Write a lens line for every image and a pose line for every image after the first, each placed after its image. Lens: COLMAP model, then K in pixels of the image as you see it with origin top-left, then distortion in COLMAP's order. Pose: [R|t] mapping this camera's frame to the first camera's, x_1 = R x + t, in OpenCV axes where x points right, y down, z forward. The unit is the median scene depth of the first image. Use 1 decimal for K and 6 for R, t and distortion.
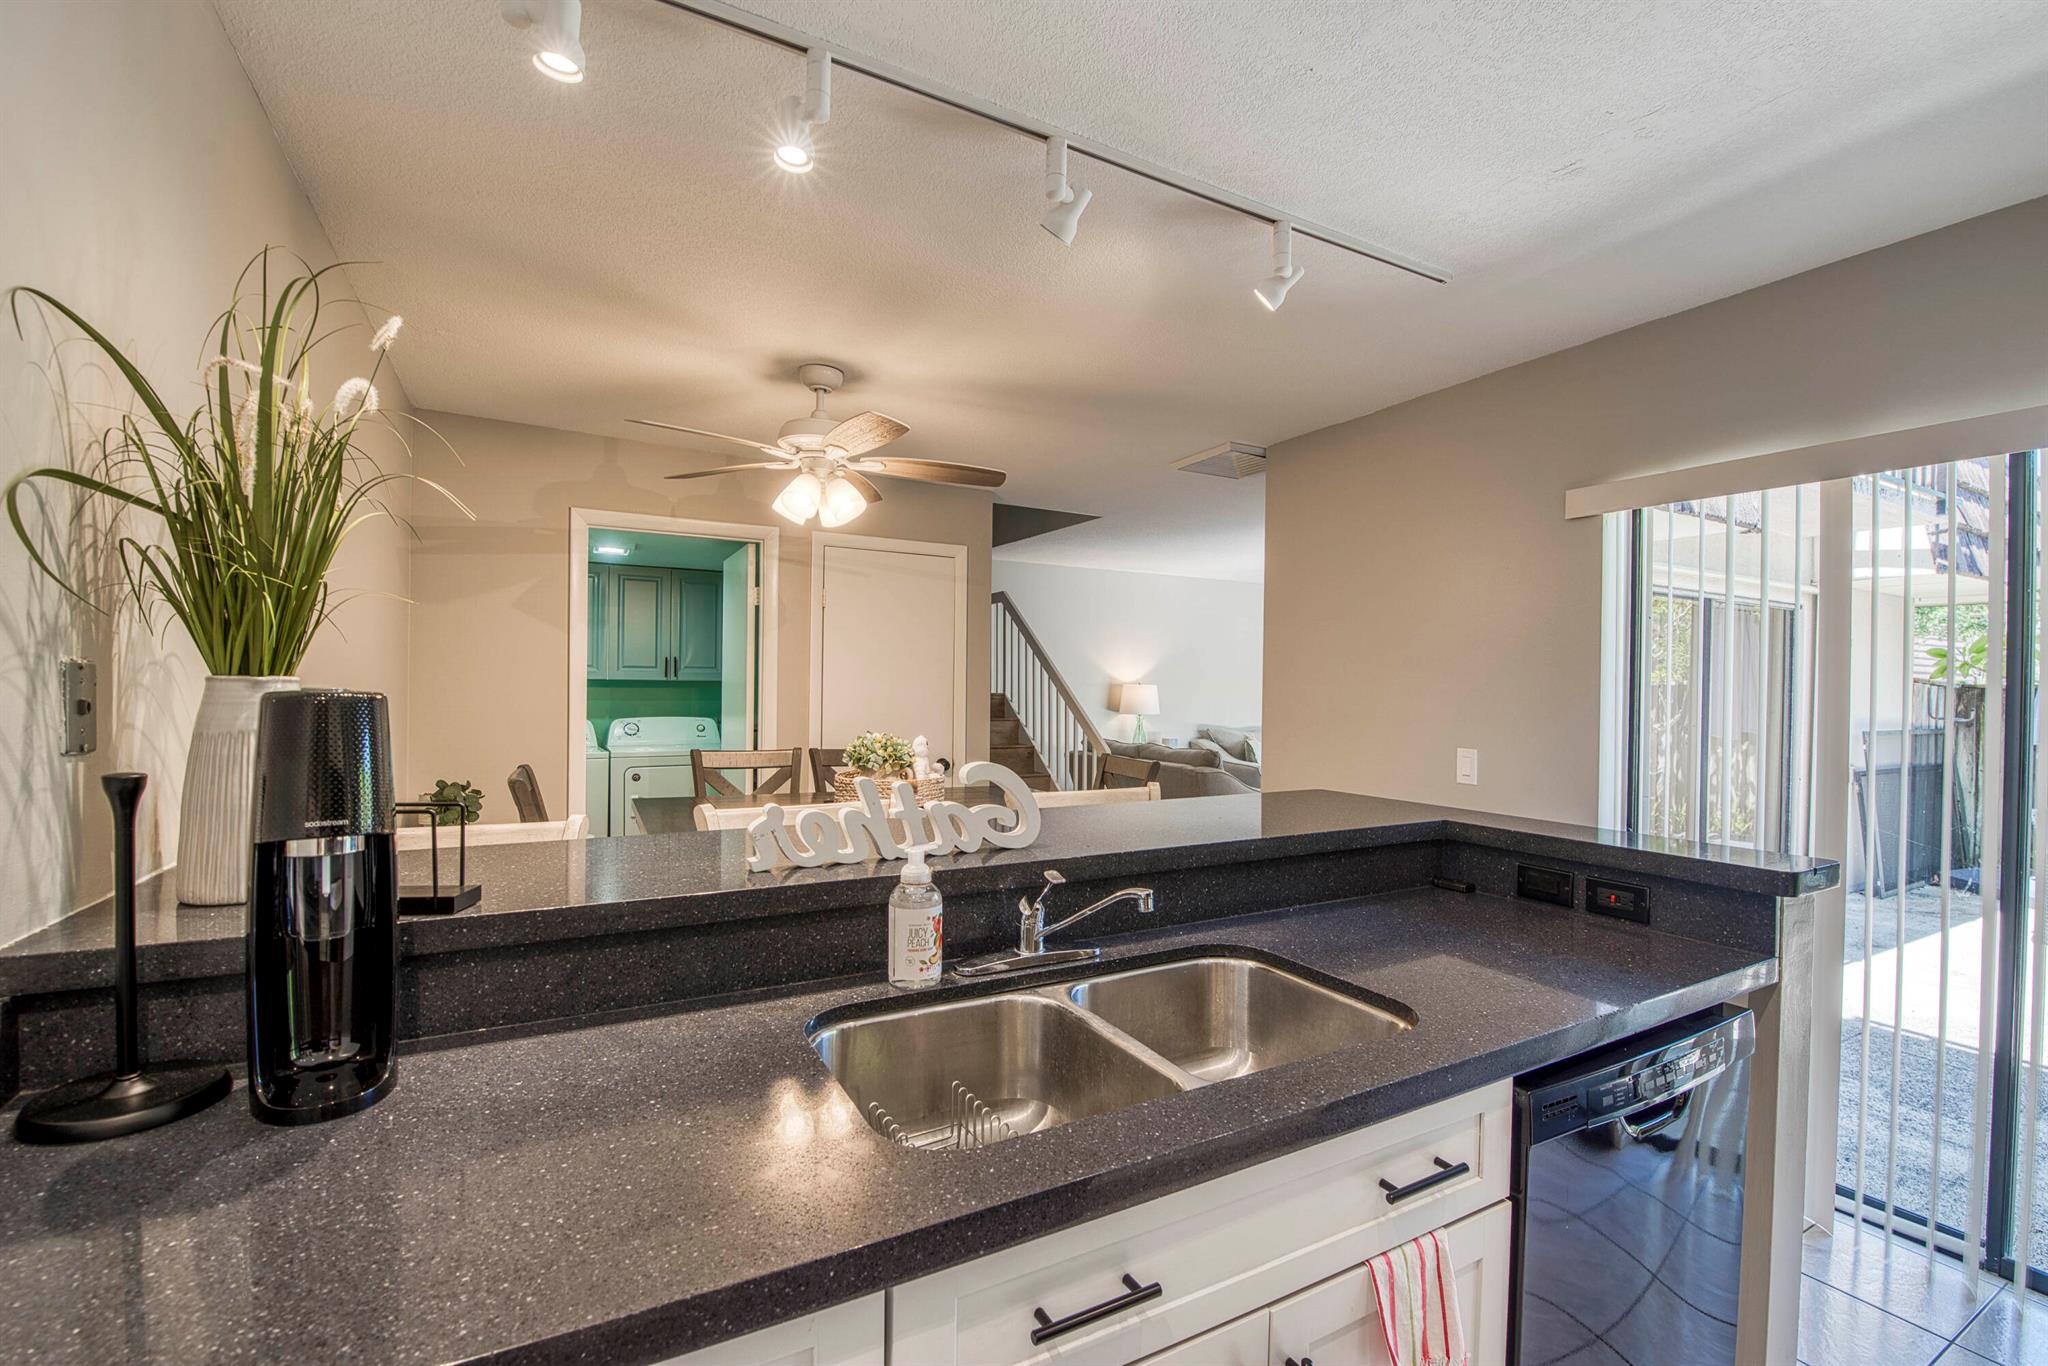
lens RADIAL K [[880.0, 0, 1046.6], [0, 880.0, 687.1], [0, 0, 1]] dist [-0.002830, -0.011167]
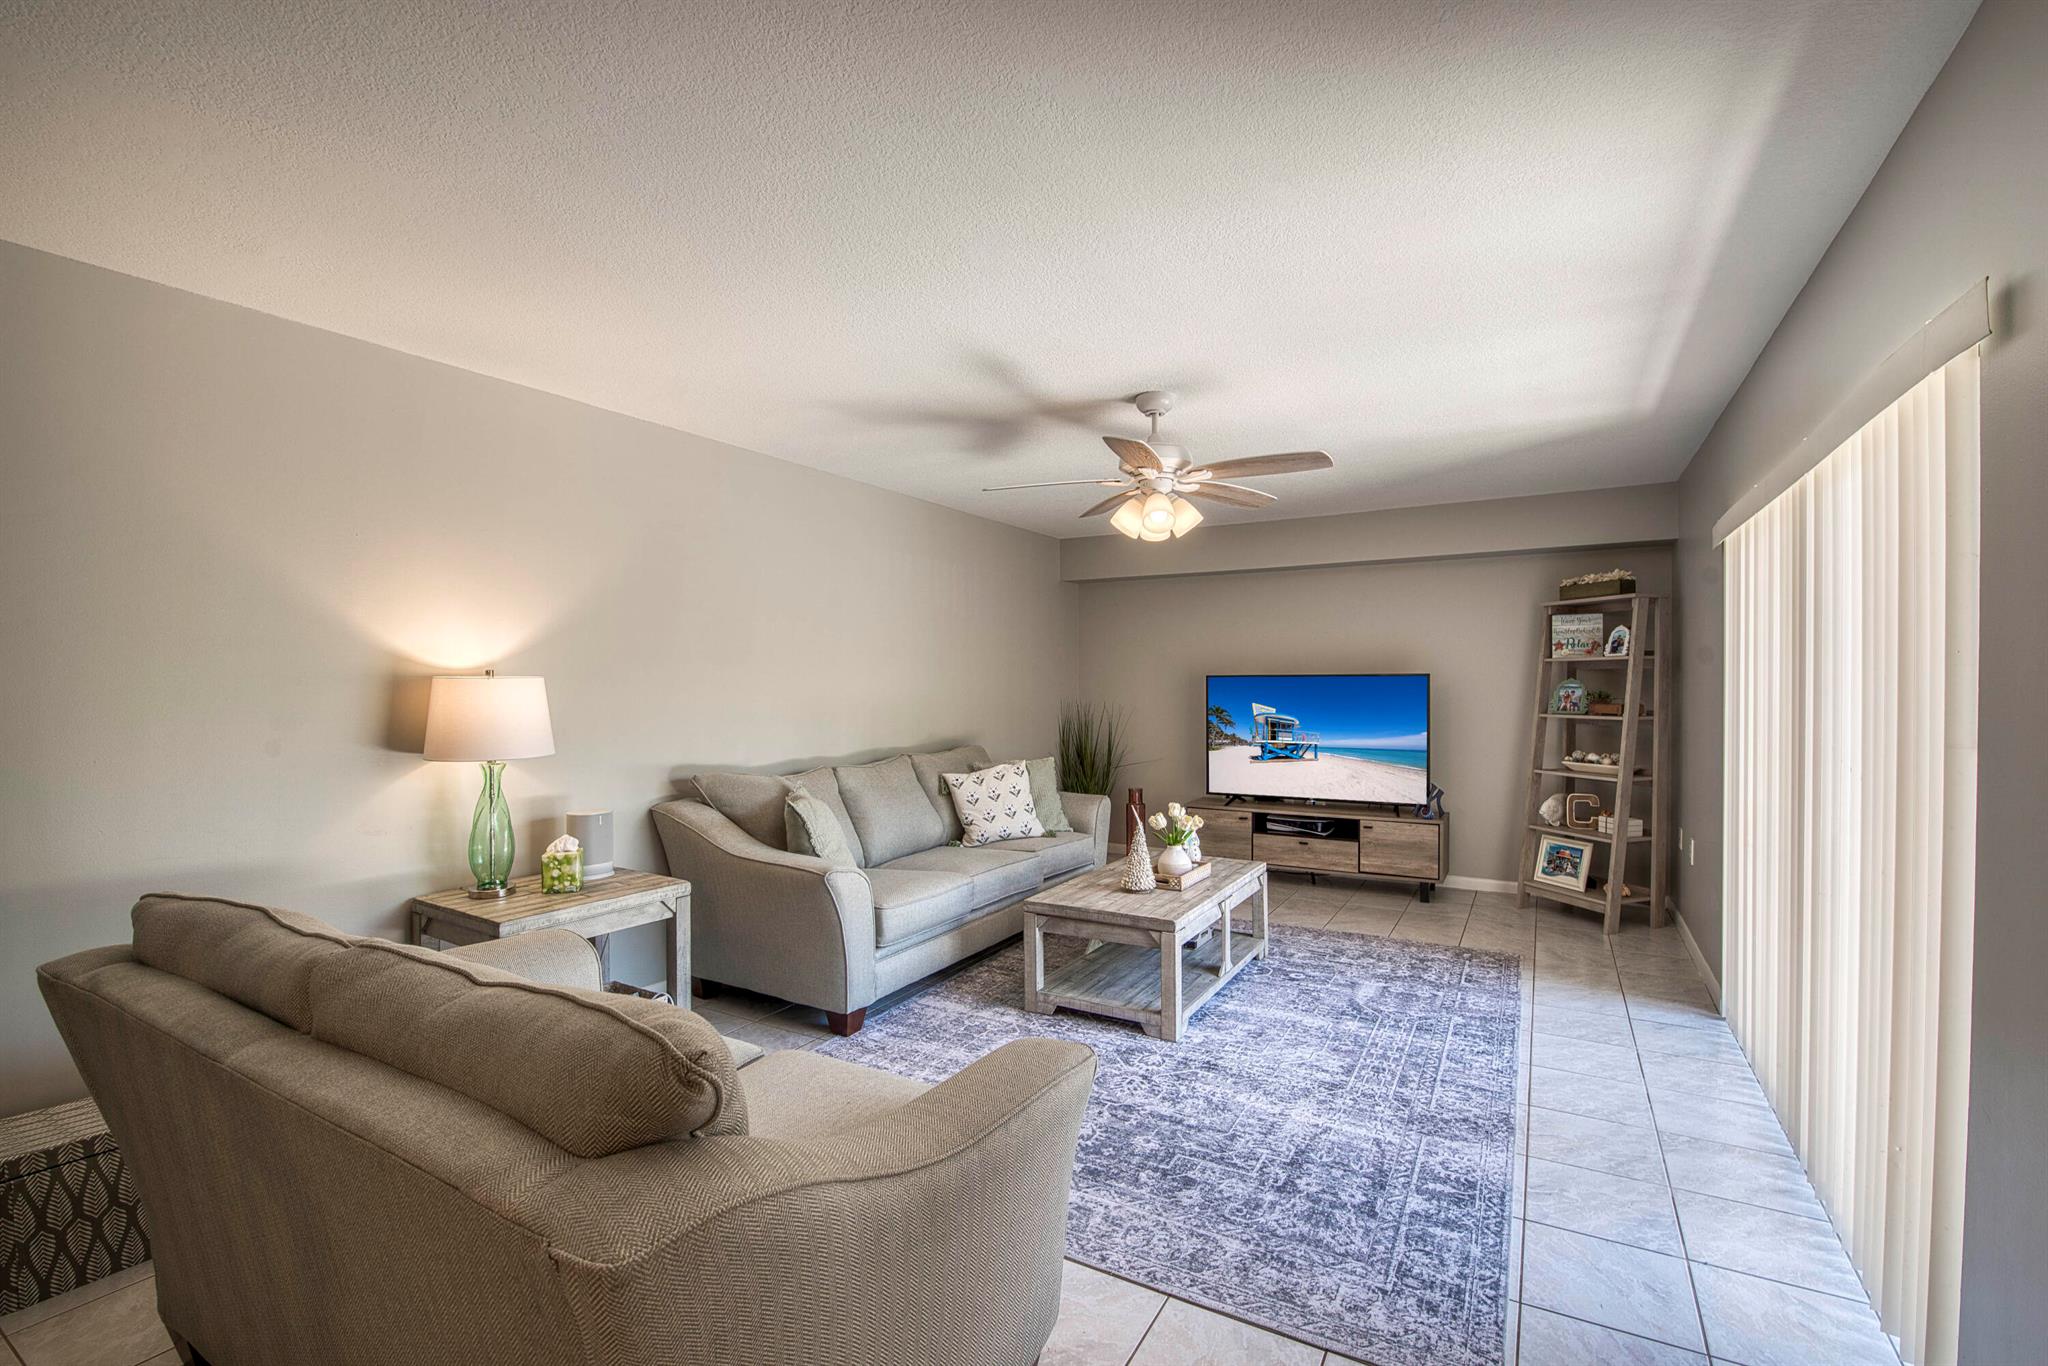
lens RADIAL K [[880.0, 0, 1046.6], [0, 880.0, 687.1], [0, 0, 1]] dist [-0.002830, -0.011167]
pose [[0.856588, -0.018898, 0.515654, 0.220093], [0.016276, 0.999821, 0.009605, 0.002936], [-0.515743, 0.000165, 0.856743, 1.092231]]
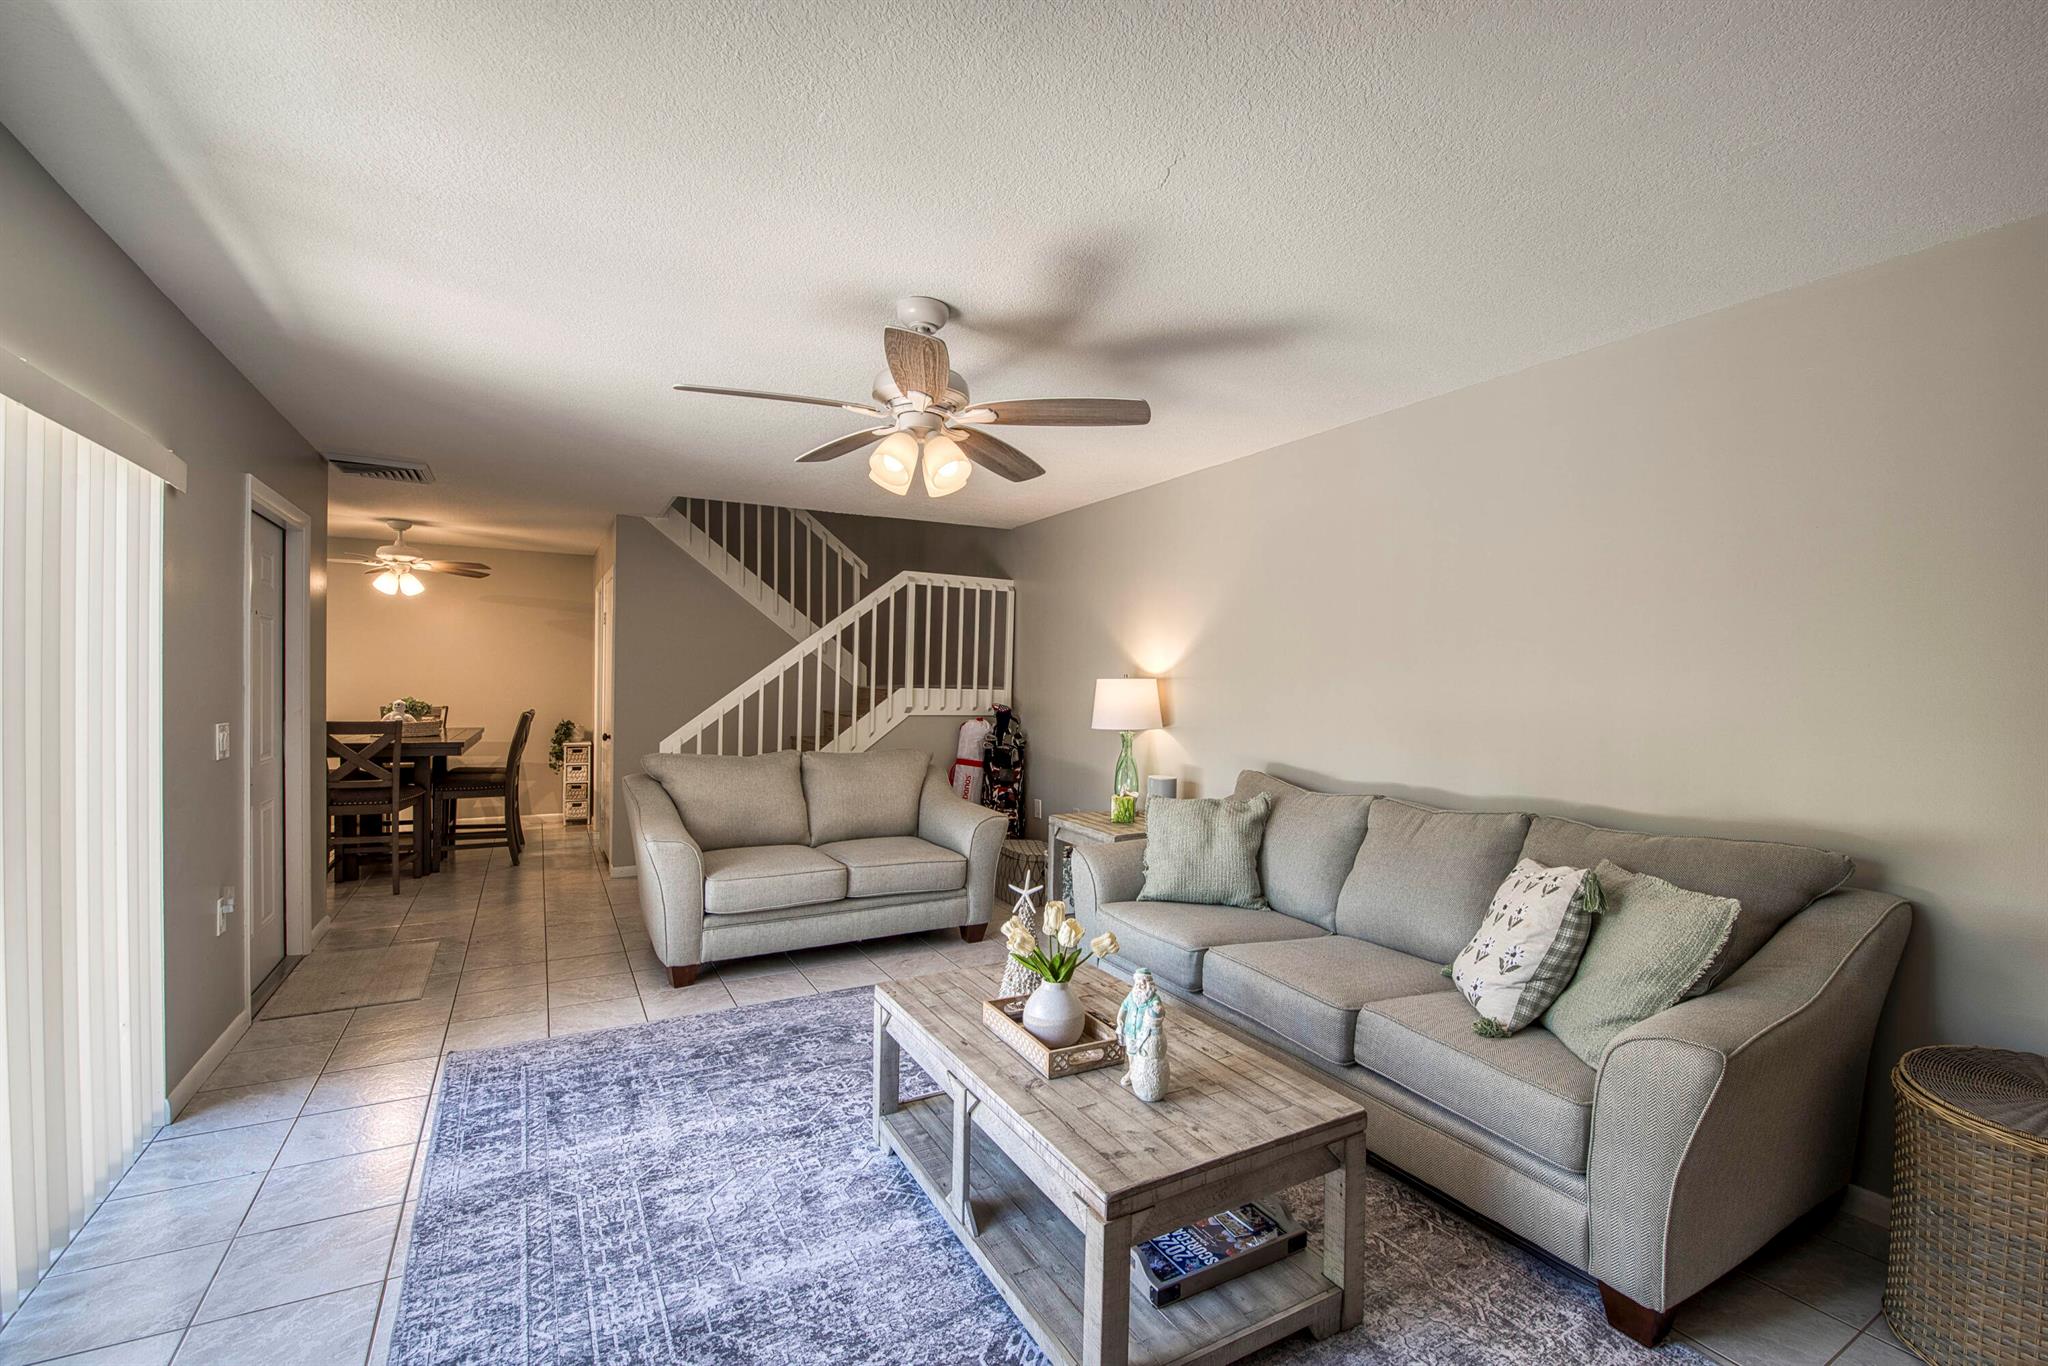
lens RADIAL K [[880.0, 0, 1046.6], [0, 880.0, 687.1], [0, 0, 1]] dist [-0.002830, -0.011167]
pose [[0.011843, -0.006712, -0.999907, 1.298371], [-0.015541, 0.999855, -0.006896, 0.014665], [0.999809, 0.015621, 0.011737, 1.788762]]
